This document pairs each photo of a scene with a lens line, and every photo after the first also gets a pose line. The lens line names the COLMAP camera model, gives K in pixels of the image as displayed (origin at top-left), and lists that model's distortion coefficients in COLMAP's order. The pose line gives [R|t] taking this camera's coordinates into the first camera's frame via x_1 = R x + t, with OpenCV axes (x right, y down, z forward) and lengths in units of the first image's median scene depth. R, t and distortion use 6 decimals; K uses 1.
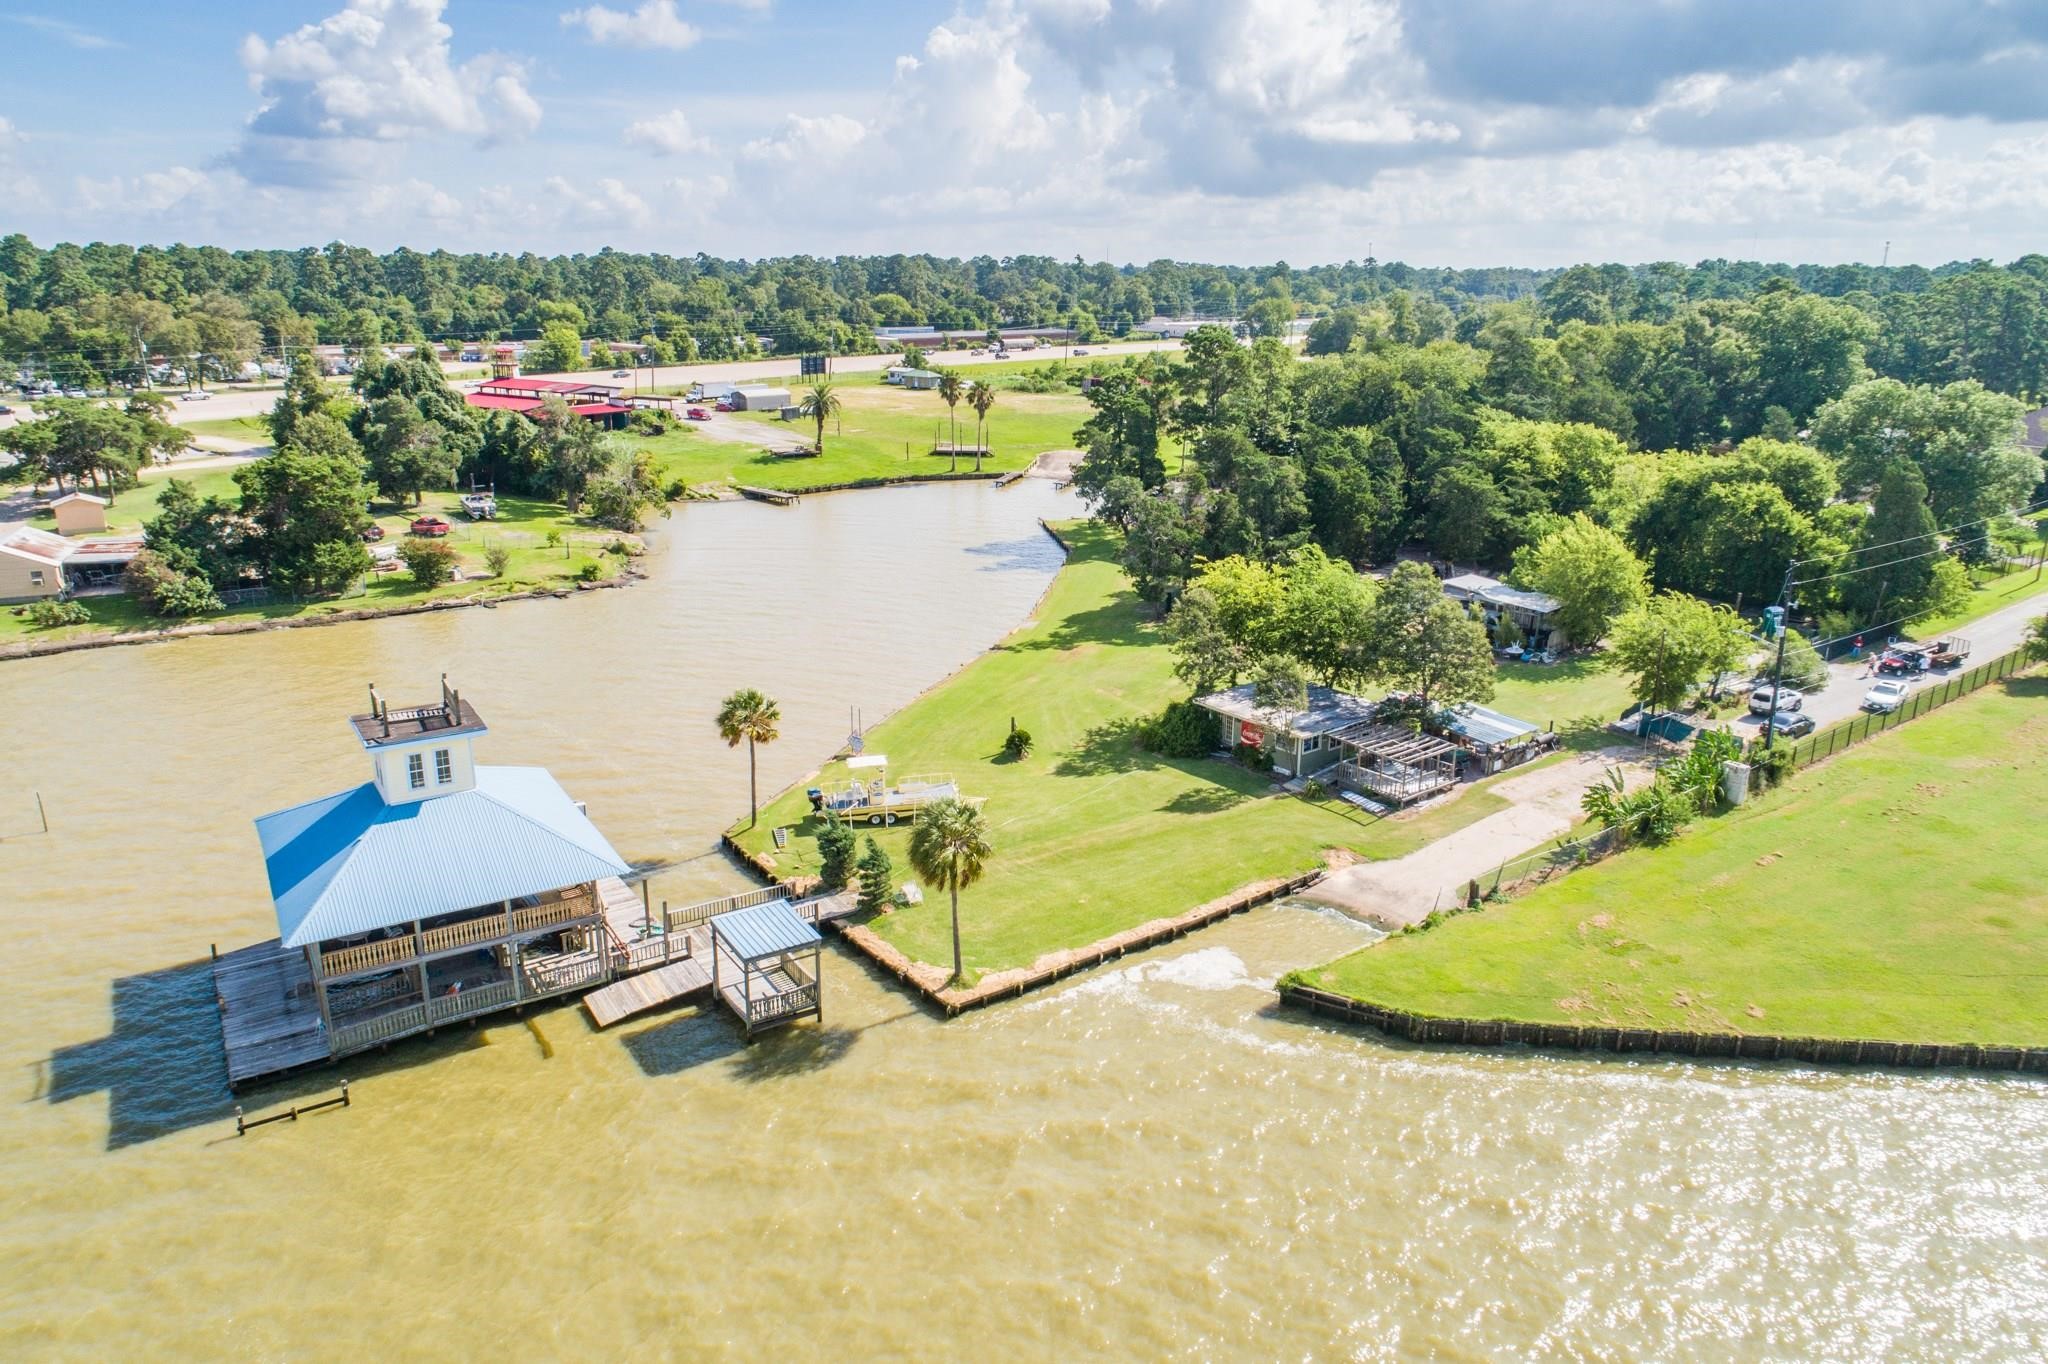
lens RADIAL K [[1380.9, 0, 1028.5], [0, 1380.9, 664.4], [0, 0, 1]] dist [-0.007547, 0.009011]
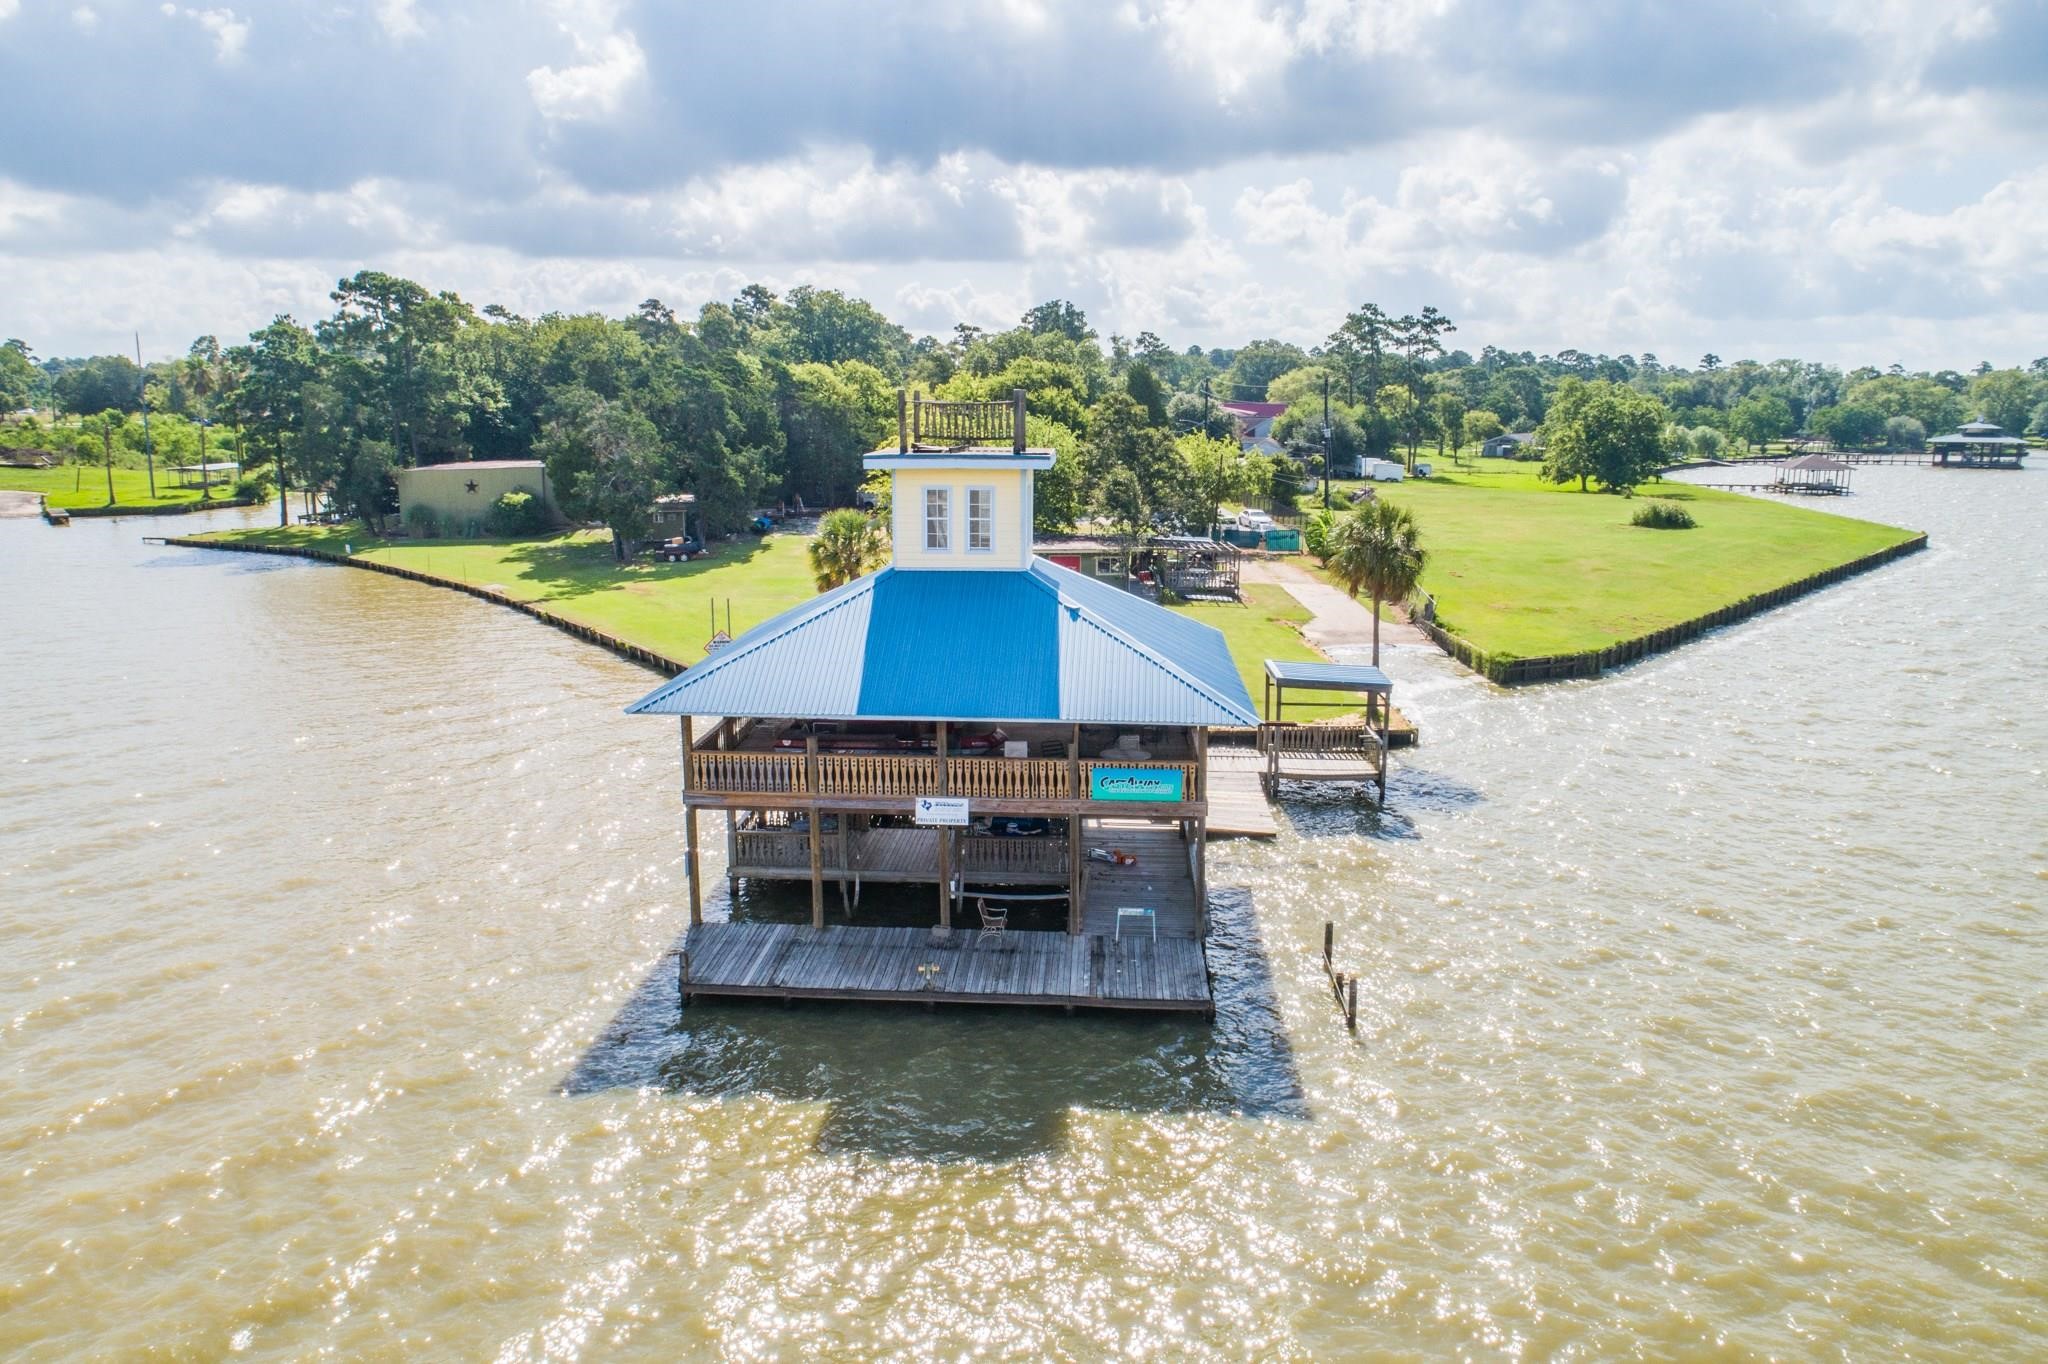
lens RADIAL K [[1380.9, 0, 1025.3], [0, 1380.9, 677.1], [0, 0, 1]] dist [-0.007547, 0.009011]
pose [[0.564315, -0.151318, 0.811574, -0.312515], [0.218324, 0.975413, 0.030058, 0.041751], [-0.796168, 0.160224, 0.583476, 0.207328]]
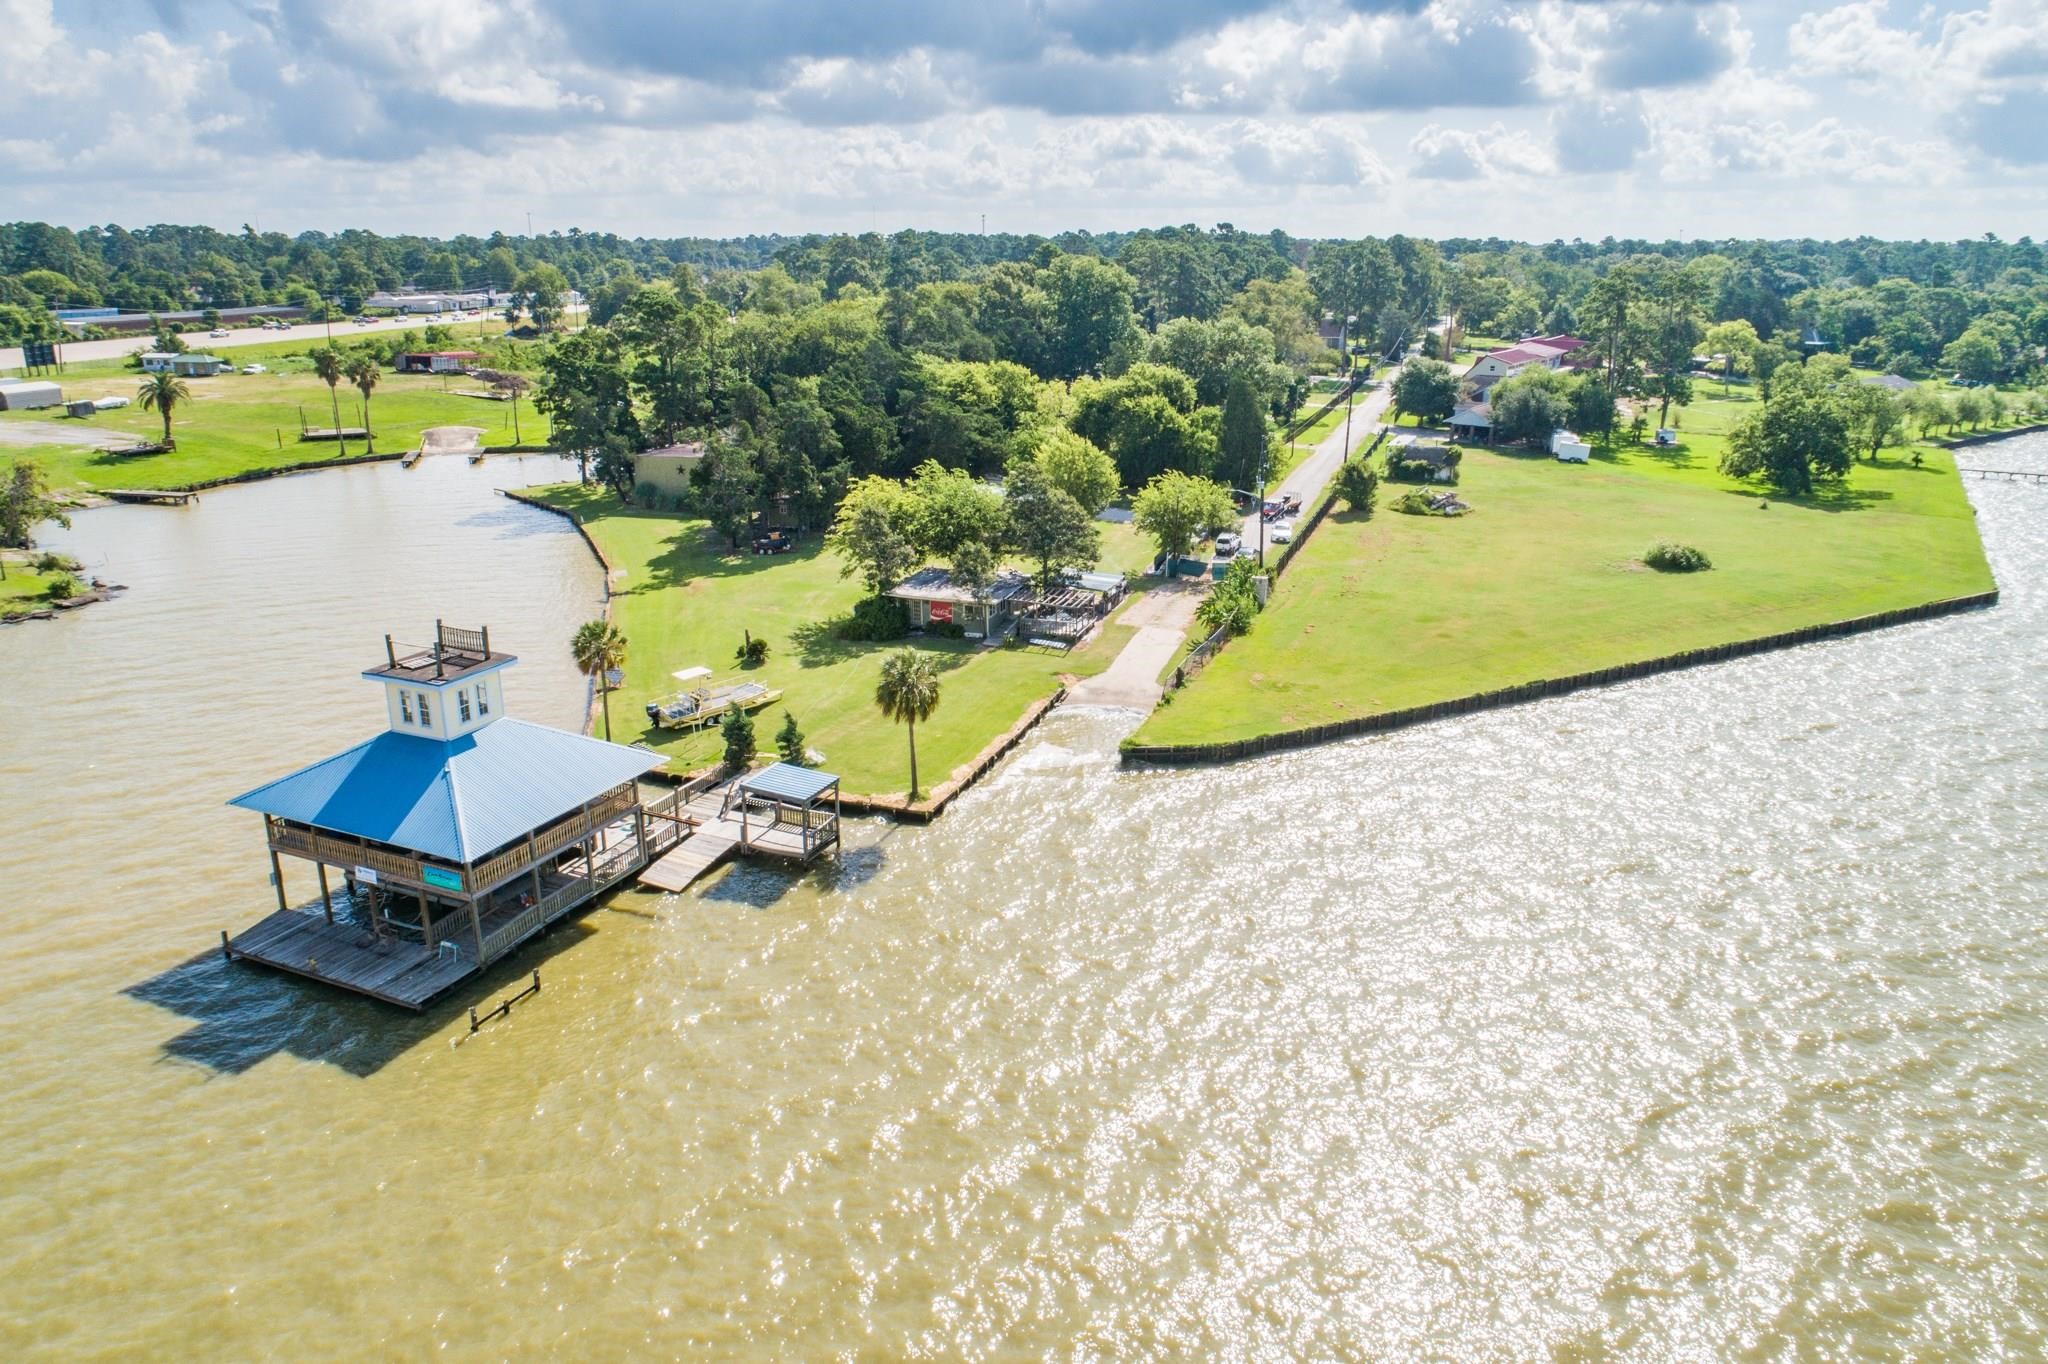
lens RADIAL K [[1380.9, 0, 1024.1], [0, 1380.9, 687.6], [0, 0, 1]] dist [-0.007547, 0.009011]
pose [[0.834339, -0.172146, 0.523684, -0.210130], [0.153701, 0.984962, 0.078899, 0.014948], [-0.529391, 0.014662, 0.848251, -0.046814]]
